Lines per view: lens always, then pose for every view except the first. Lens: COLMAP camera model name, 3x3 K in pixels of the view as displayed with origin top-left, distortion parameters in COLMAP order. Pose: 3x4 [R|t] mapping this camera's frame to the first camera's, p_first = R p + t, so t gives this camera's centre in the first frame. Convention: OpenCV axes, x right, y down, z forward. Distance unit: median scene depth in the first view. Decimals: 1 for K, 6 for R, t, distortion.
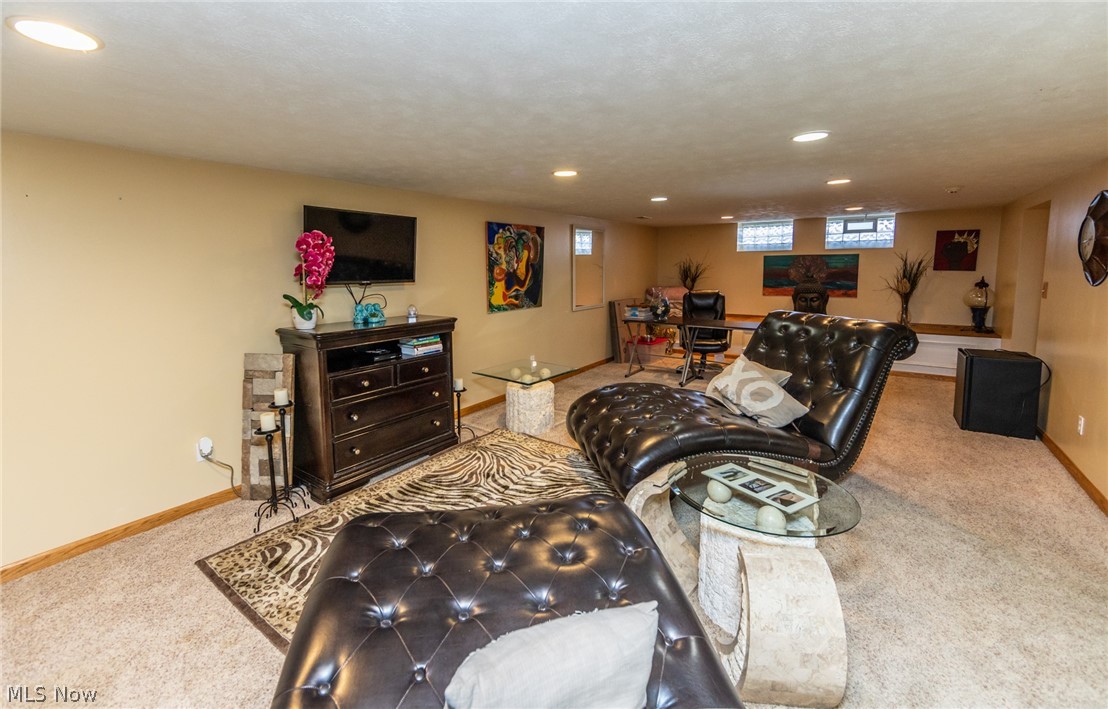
lens RADIAL K [[464.9, 0, 545.2], [0, 464.9, 316.6], [0, 0, 1]] dist [-0.001627, -0.000085]
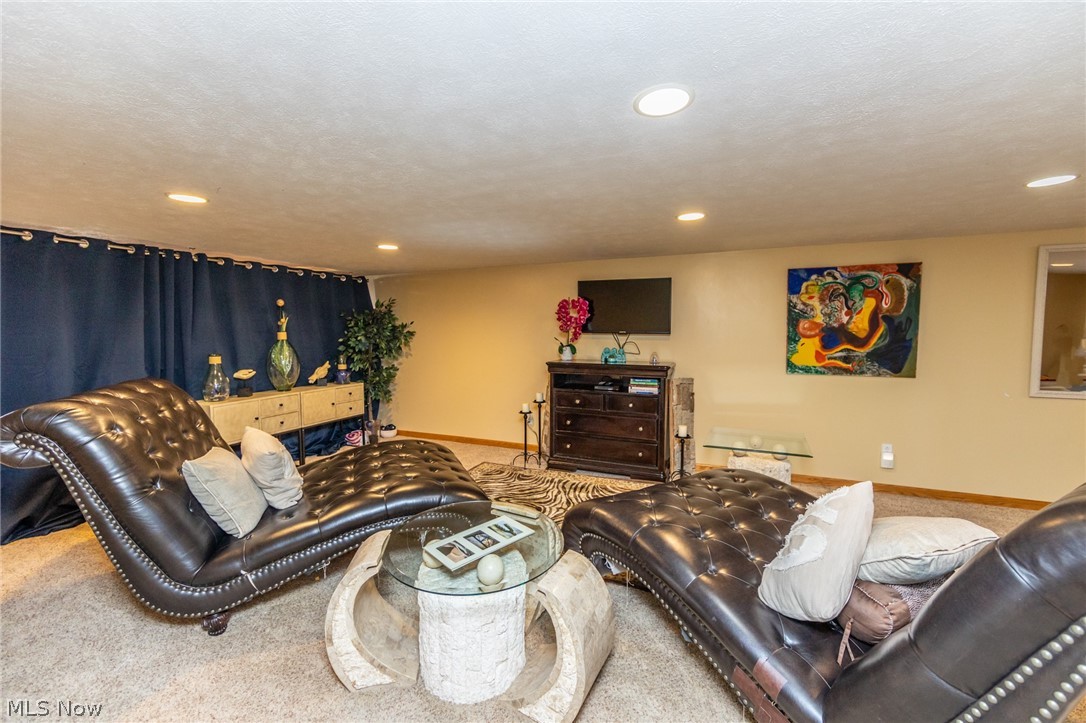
lens RADIAL K [[427.0, 0, 544.3], [0, 427.0, 354.3], [0, 0, 1]] dist [-0.000130, 0.000063]
pose [[0.240535, 0.066602, -0.968353, 0.540866], [-0.105660, 0.993511, 0.042086, -0.028384], [0.964872, 0.092193, 0.246012, 0.357904]]
